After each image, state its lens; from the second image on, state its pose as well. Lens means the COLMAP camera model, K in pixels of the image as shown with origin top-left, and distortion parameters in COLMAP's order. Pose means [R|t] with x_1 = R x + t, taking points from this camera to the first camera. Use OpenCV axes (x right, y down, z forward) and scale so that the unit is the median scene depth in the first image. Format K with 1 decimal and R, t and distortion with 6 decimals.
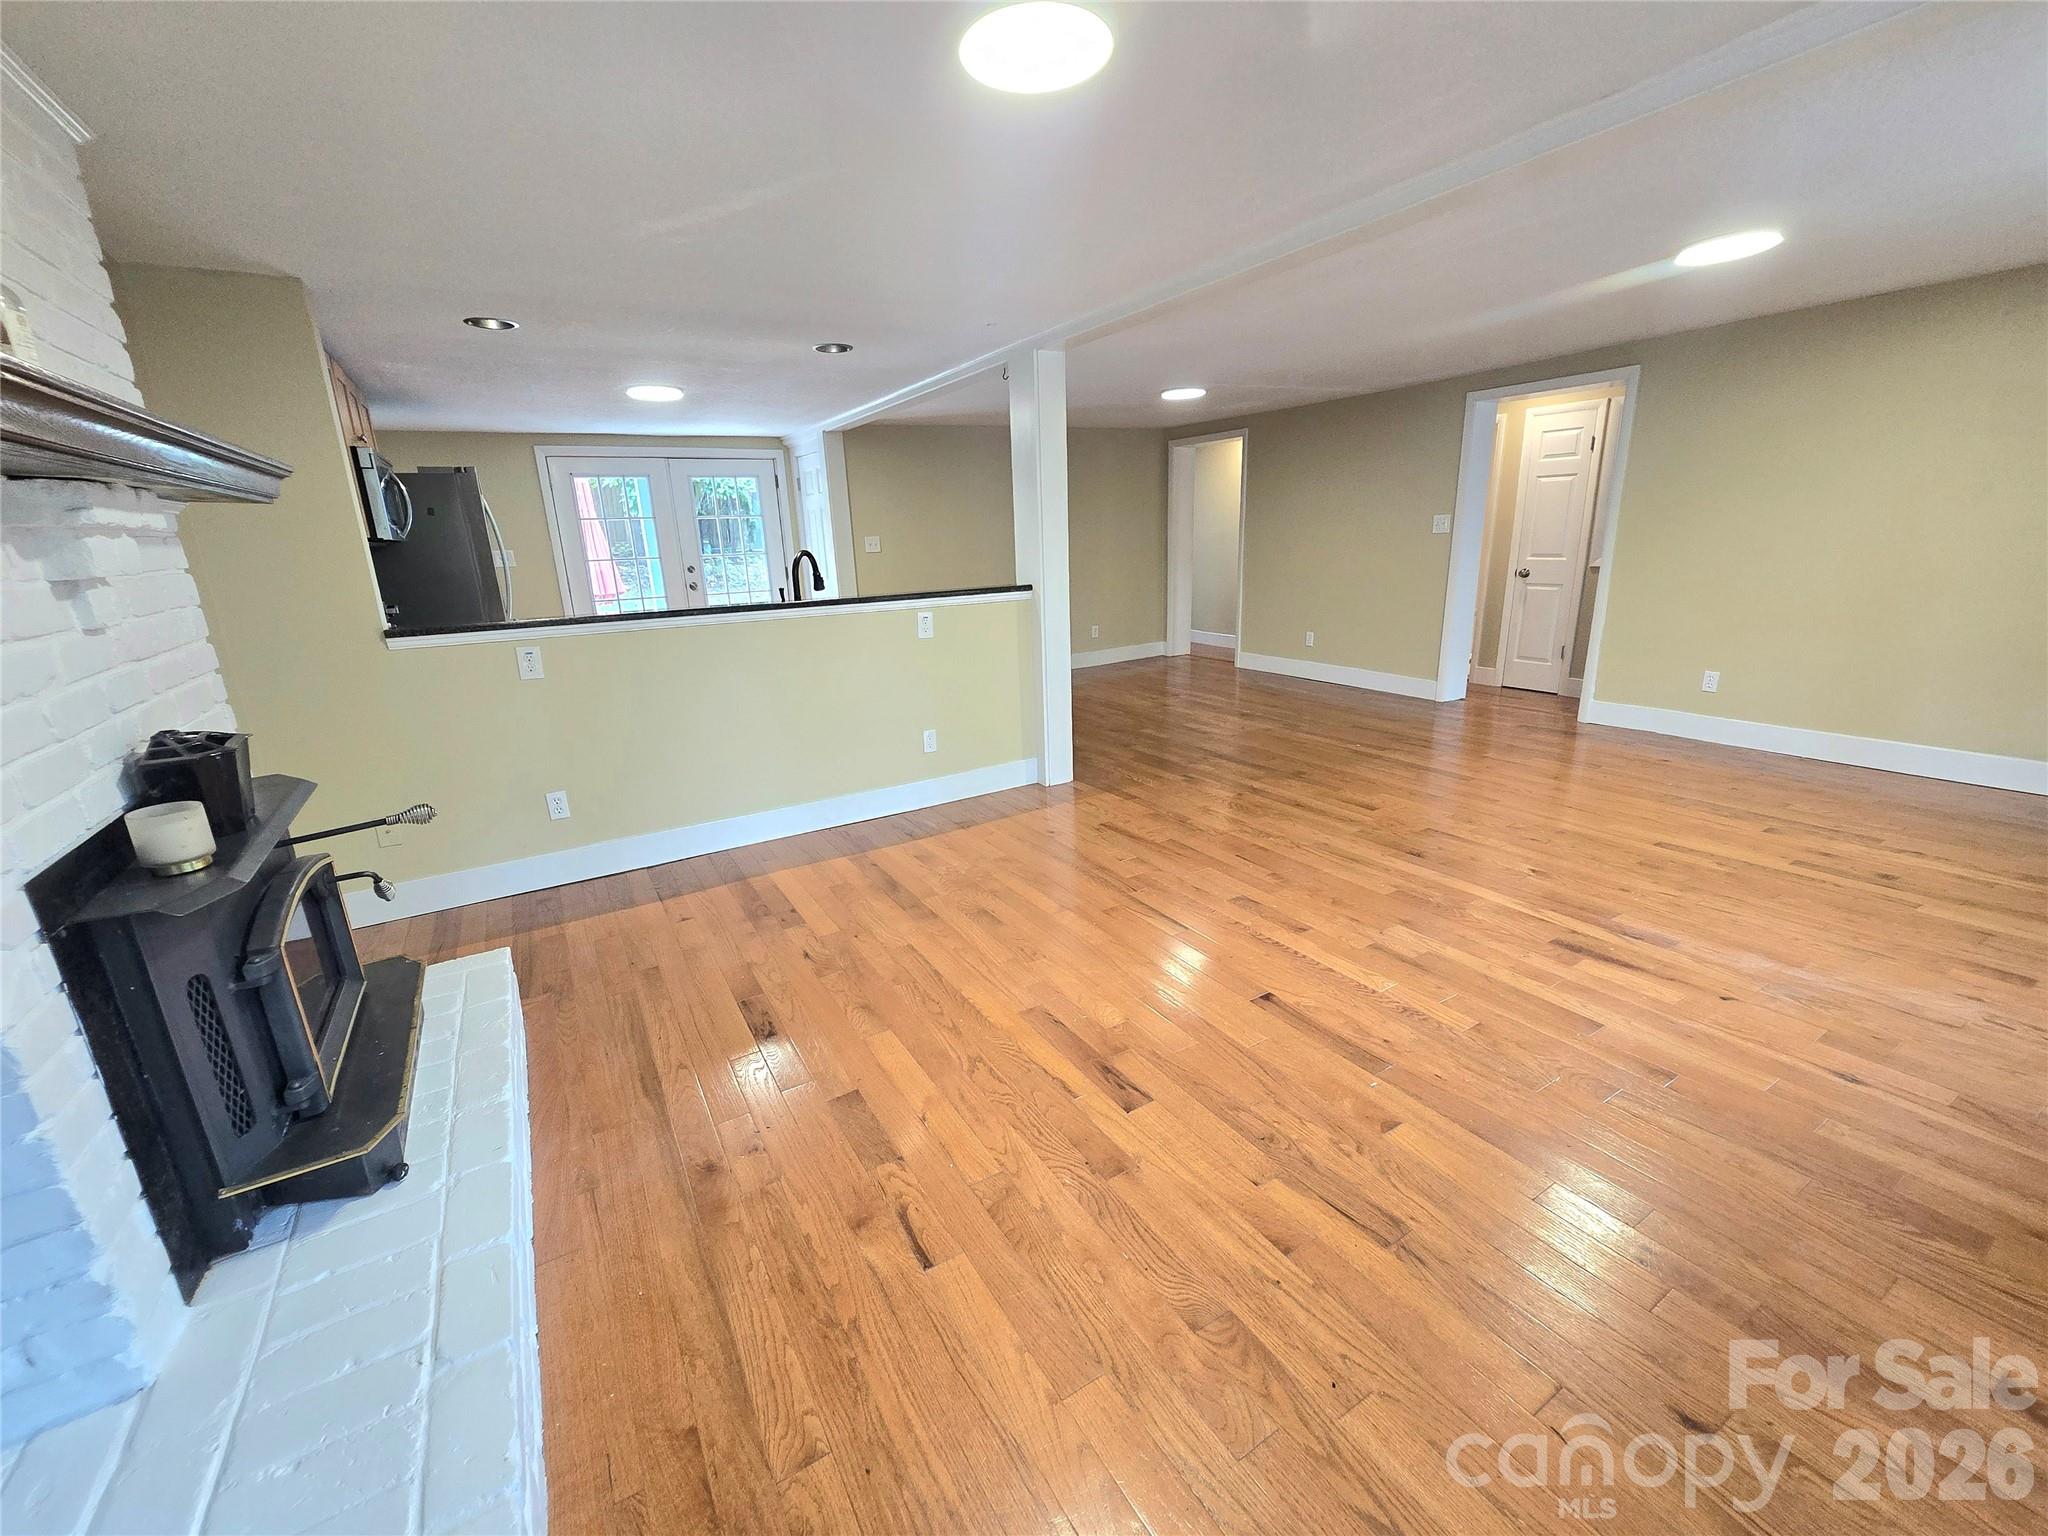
lens RADIAL K [[836.4, 0, 1020.8], [0, 836.4, 772.7], [0, 0, 1]] dist [-0.003623, 0.000013]
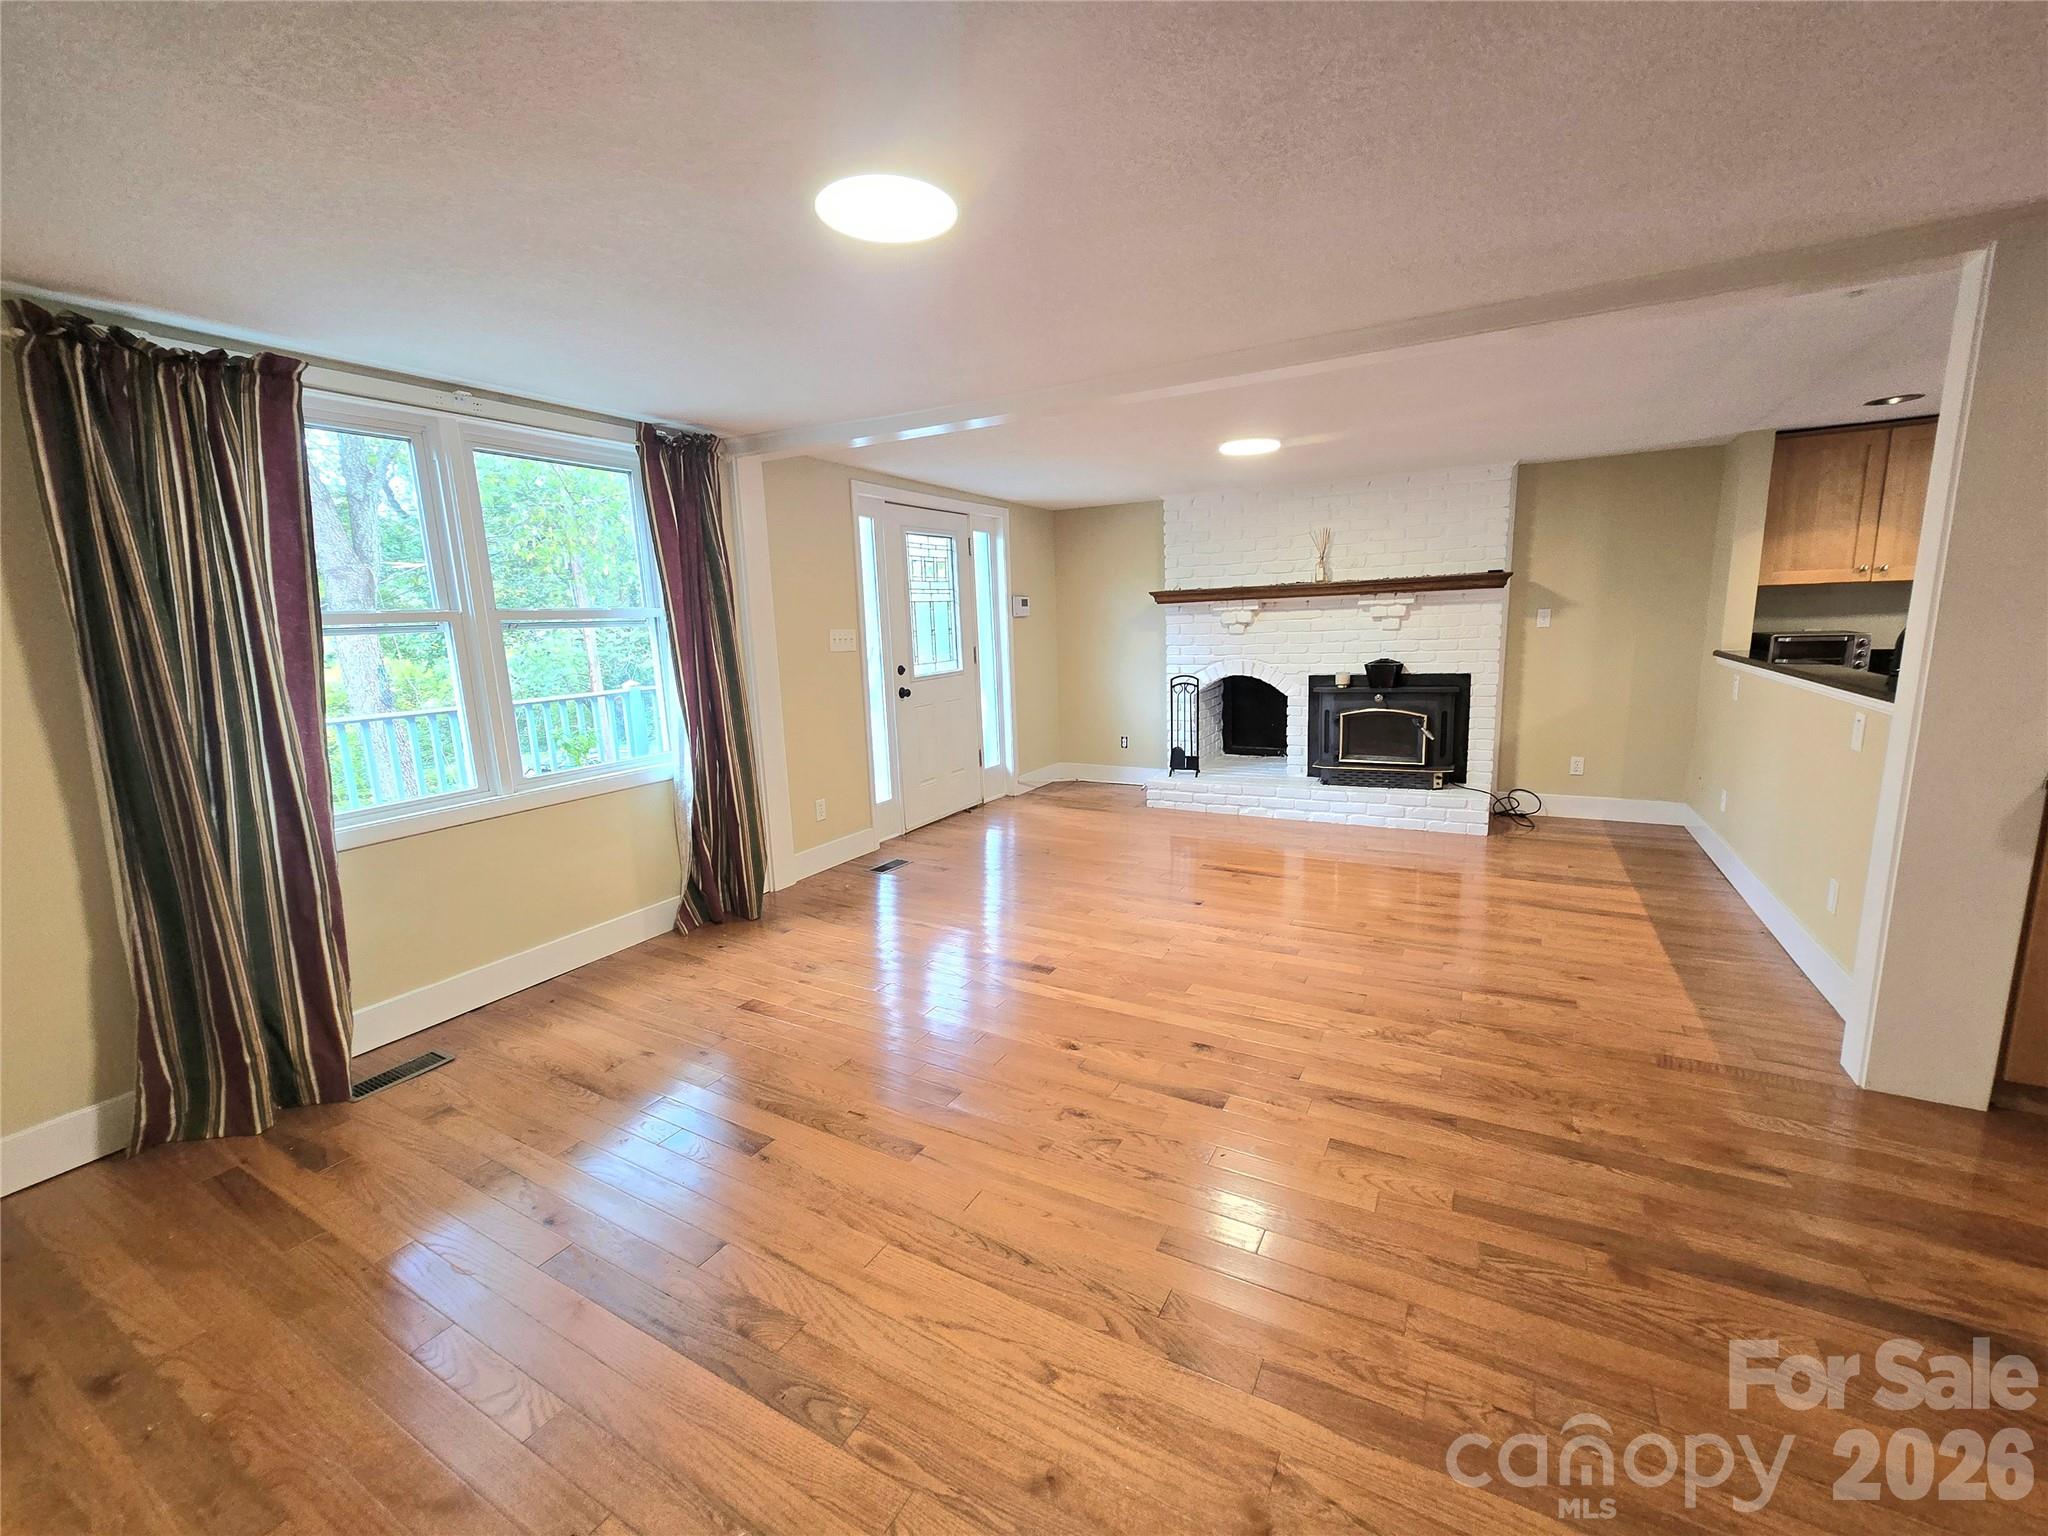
lens RADIAL K [[836.4, 0, 1020.8], [0, 836.4, 772.7], [0, 0, 1]] dist [-0.003623, 0.000013]
pose [[-0.868244, 0.154252, -0.471549, 0.895016], [-0.069719, 0.903076, 0.423784, -0.428391], [0.491214, 0.400824, -0.773336, 1.336581]]
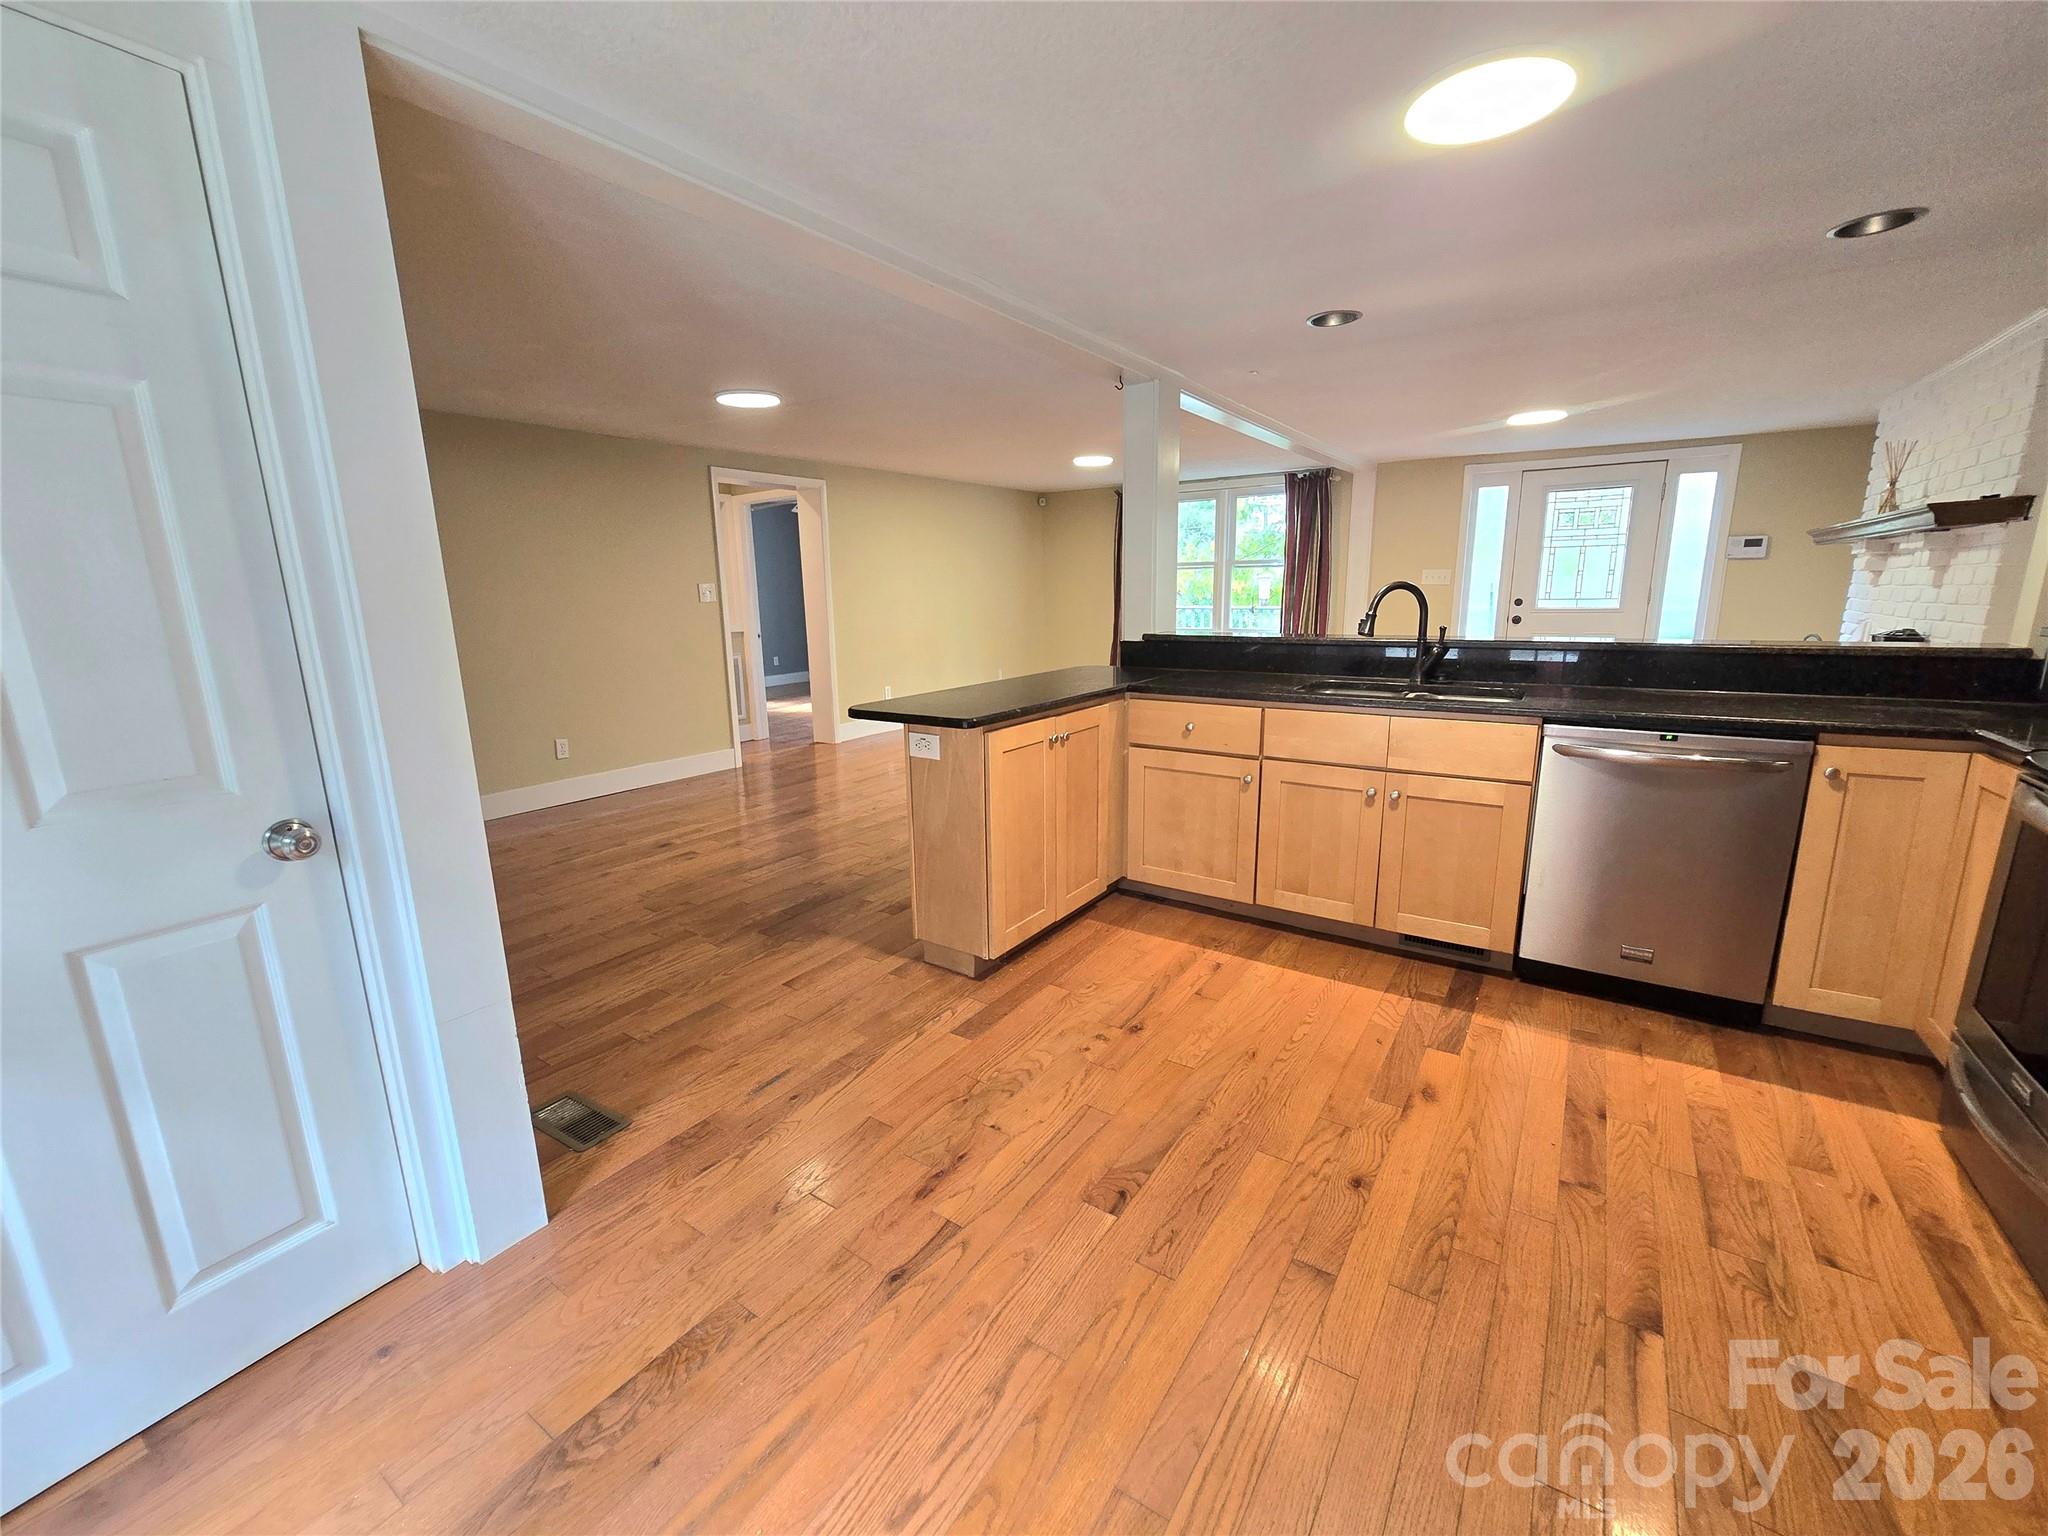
lens RADIAL K [[836.4, 0, 1020.8], [0, 836.4, 772.7], [0, 0, 1]] dist [-0.003623, 0.000013]
pose [[-0.419139, -0.158414, 0.893995, -0.905065], [0.276524, 0.915607, 0.291889, -0.464022], [-0.864787, 0.369553, -0.339961, 1.783012]]
